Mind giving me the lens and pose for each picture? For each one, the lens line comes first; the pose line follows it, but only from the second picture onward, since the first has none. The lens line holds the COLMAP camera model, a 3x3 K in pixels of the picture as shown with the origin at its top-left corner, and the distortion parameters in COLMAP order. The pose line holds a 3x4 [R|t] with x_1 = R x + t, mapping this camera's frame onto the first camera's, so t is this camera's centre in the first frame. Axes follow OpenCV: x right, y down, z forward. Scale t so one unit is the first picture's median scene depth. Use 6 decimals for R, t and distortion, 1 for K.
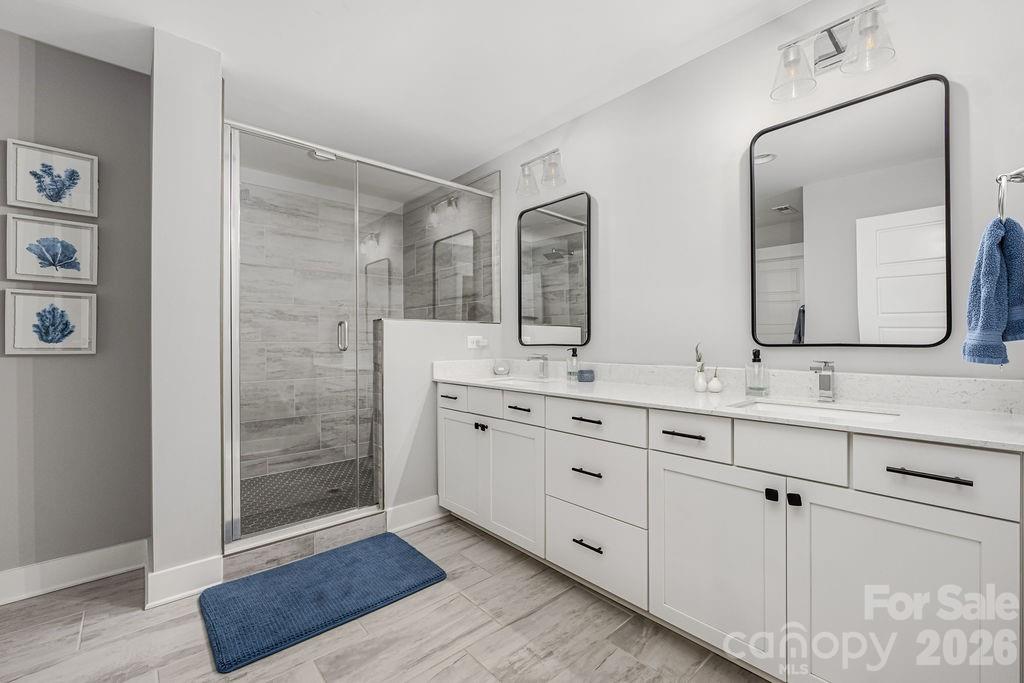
lens RADIAL K [[433.5, 0, 512.0], [0, 433.5, 341.5], [0, 0, 1]] dist [-0.000614, -0.000161]
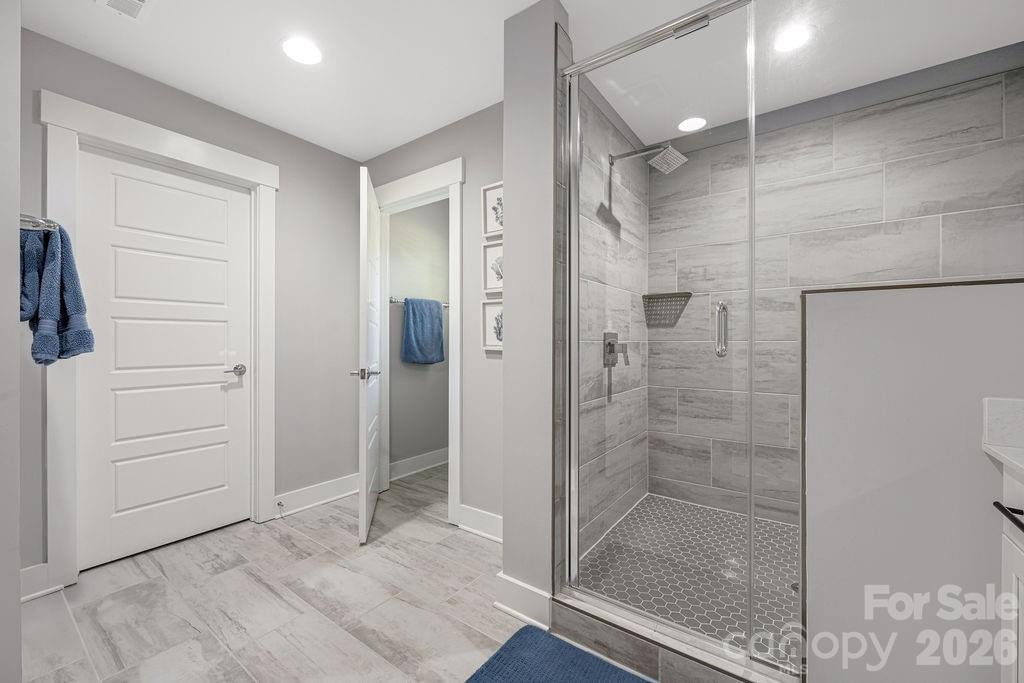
lens RADIAL K [[411.8, 0, 512.0], [0, 411.8, 341.5], [0, 0, 1]] dist [-0.000165, -0.000020]
pose [[0.209129, 0.007943, -0.977856, 0.093004], [-0.001334, 0.999968, 0.007837, -0.005165], [0.977887, -0.000335, 0.209133, 0.790696]]
